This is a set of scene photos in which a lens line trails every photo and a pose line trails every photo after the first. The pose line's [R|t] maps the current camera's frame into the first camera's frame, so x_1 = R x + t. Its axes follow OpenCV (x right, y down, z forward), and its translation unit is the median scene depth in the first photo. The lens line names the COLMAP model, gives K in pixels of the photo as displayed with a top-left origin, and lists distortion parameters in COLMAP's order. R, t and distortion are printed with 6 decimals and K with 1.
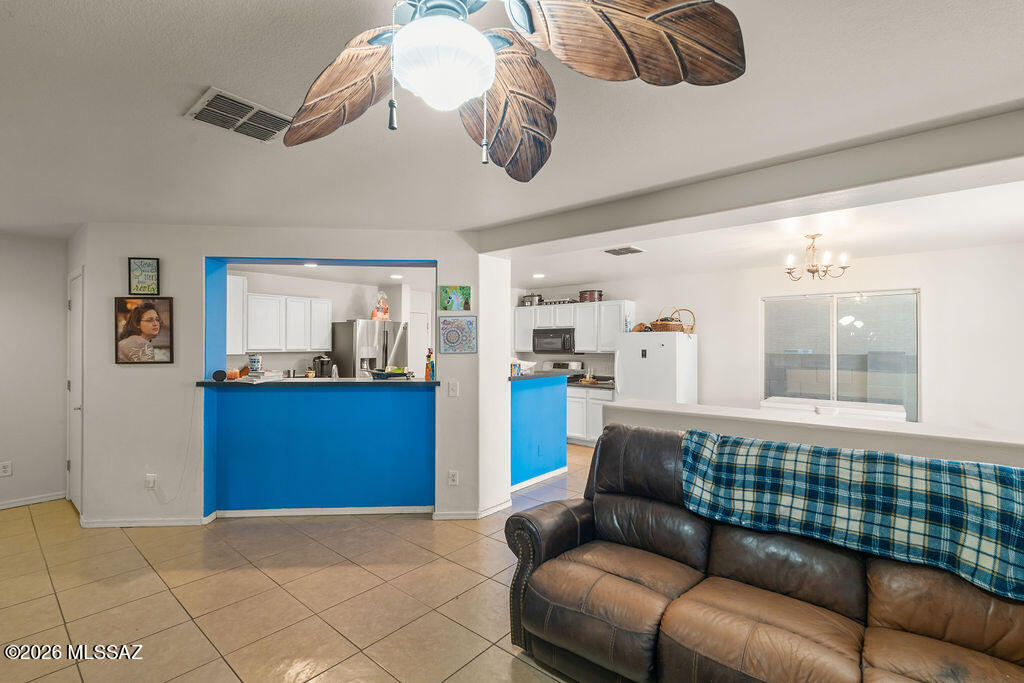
lens RADIAL K [[456.8, 0, 512.0], [0, 456.8, 341.5], [0, 0, 1]] dist [-0.002609, -0.000148]
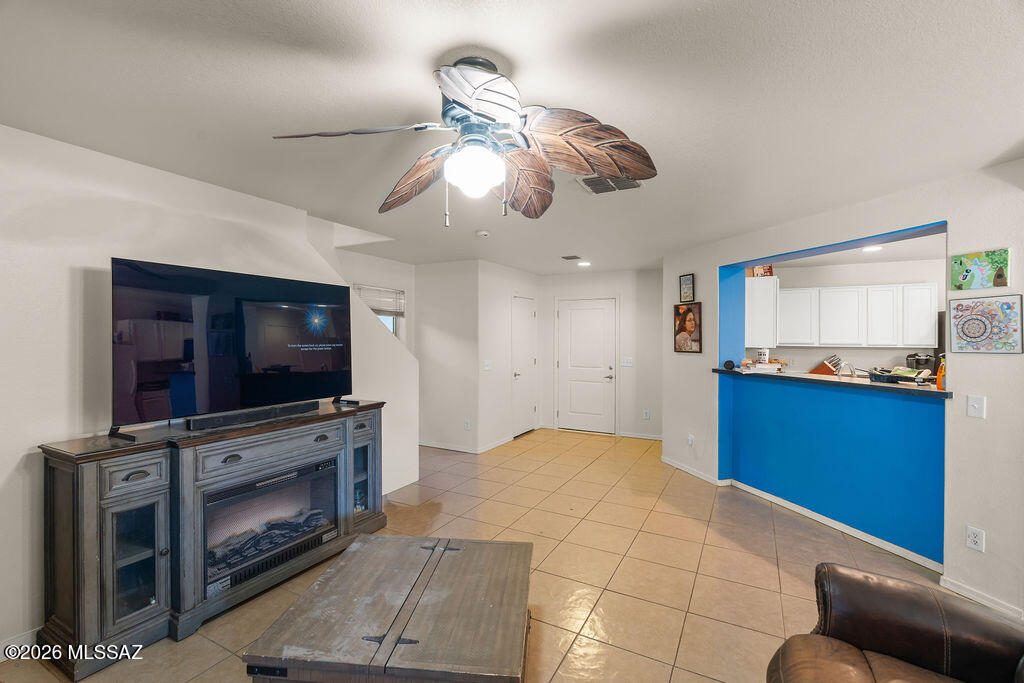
lens RADIAL K [[449.8, 0, 509.2], [0, 449.8, 338.5], [0, 0, 1]] dist [-0.001634, 0.000068]
pose [[0.205788, 0.003334, -0.978591, 0.375999], [0.002622, 0.999989, 0.003959, 0.000093], [0.978593, -0.003381, 0.205777, 0.196556]]
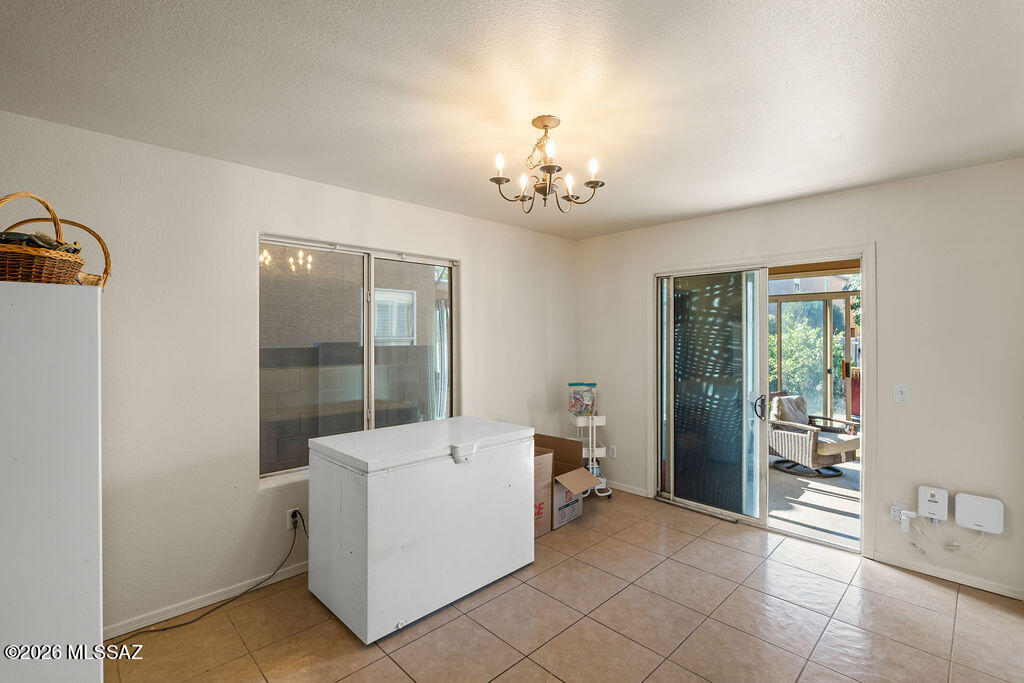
lens RADIAL K [[453.0, 0, 506.7], [0, 453.0, 331.0], [0, 0, 1]] dist [-0.001973, -0.000442]
pose [[0.112867, 0.010031, 0.993559, 0.139438], [-0.004718, 0.999943, -0.009560, 0.014938], [-0.993599, -0.003609, 0.112908, 1.006638]]
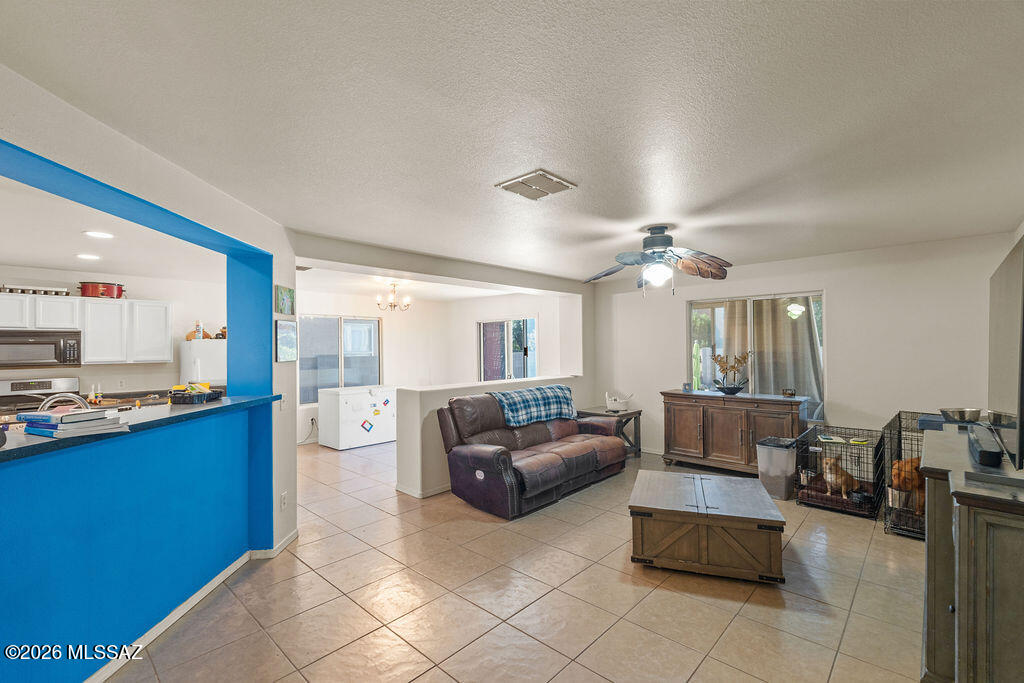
lens RADIAL K [[454.0, 0, 508.2], [0, 454.0, 340.3], [0, 0, 1]] dist [0.001182, 0.000235]
pose [[0.051063, 0.014257, 0.998594, -1.007791], [0.003614, 0.999889, -0.014460, -0.002940], [-0.998689, 0.004348, 0.051006, 0.517946]]
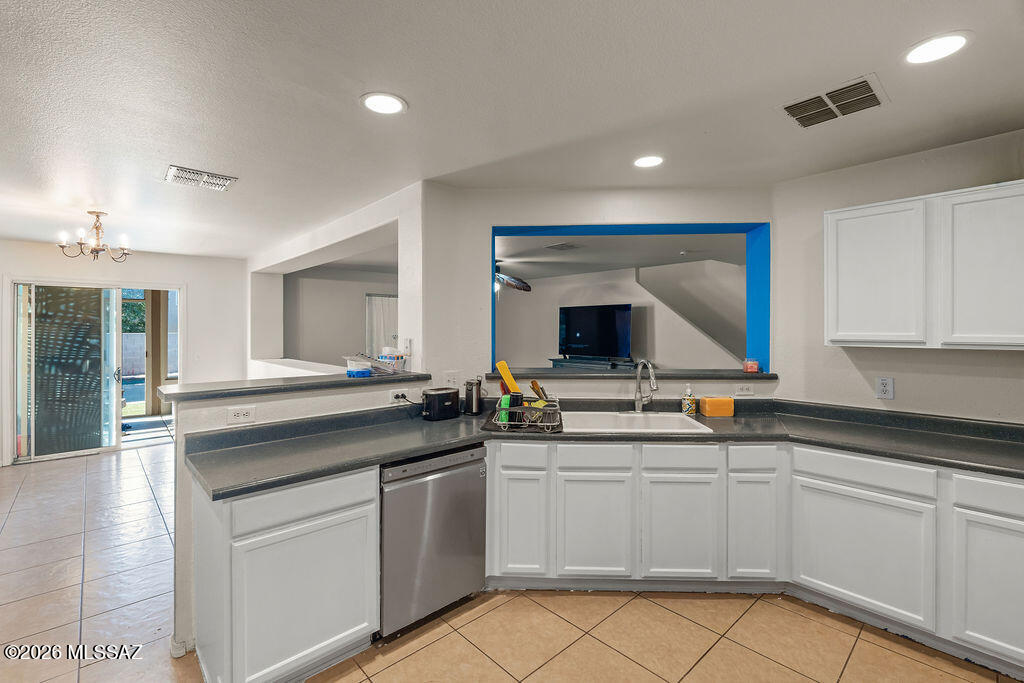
lens RADIAL K [[458.5, 0, 519.7], [0, 458.5, 330.7], [0, 0, 1]] dist [0.002928, -0.000019]
pose [[-0.994900, -0.001777, 0.100849, -0.307343], [-0.002380, 0.999980, -0.005860, 0.015163], [-0.100837, -0.006070, -0.994884, 1.884606]]
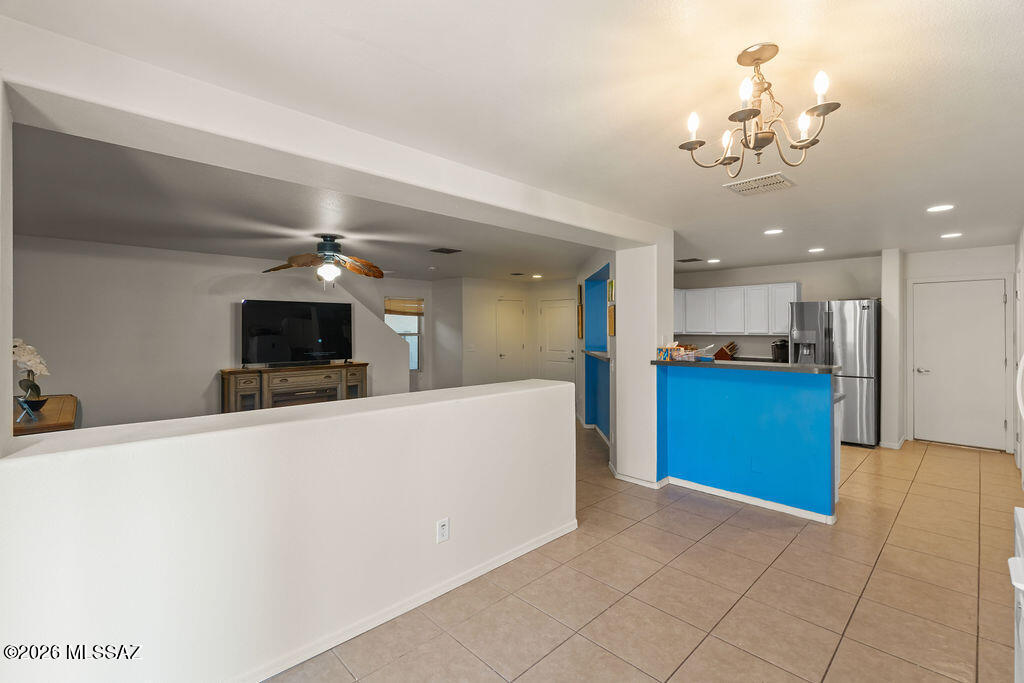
lens RADIAL K [[453.0, 0, 506.7], [0, 453.0, 331.0], [0, 0, 1]] dist [-0.001973, -0.000442]
pose [[-0.098300, 0.004561, -0.995146, 1.110402], [0.008861, 0.999954, 0.003707, 0.005272], [0.995117, -0.008453, -0.098335, 0.832958]]
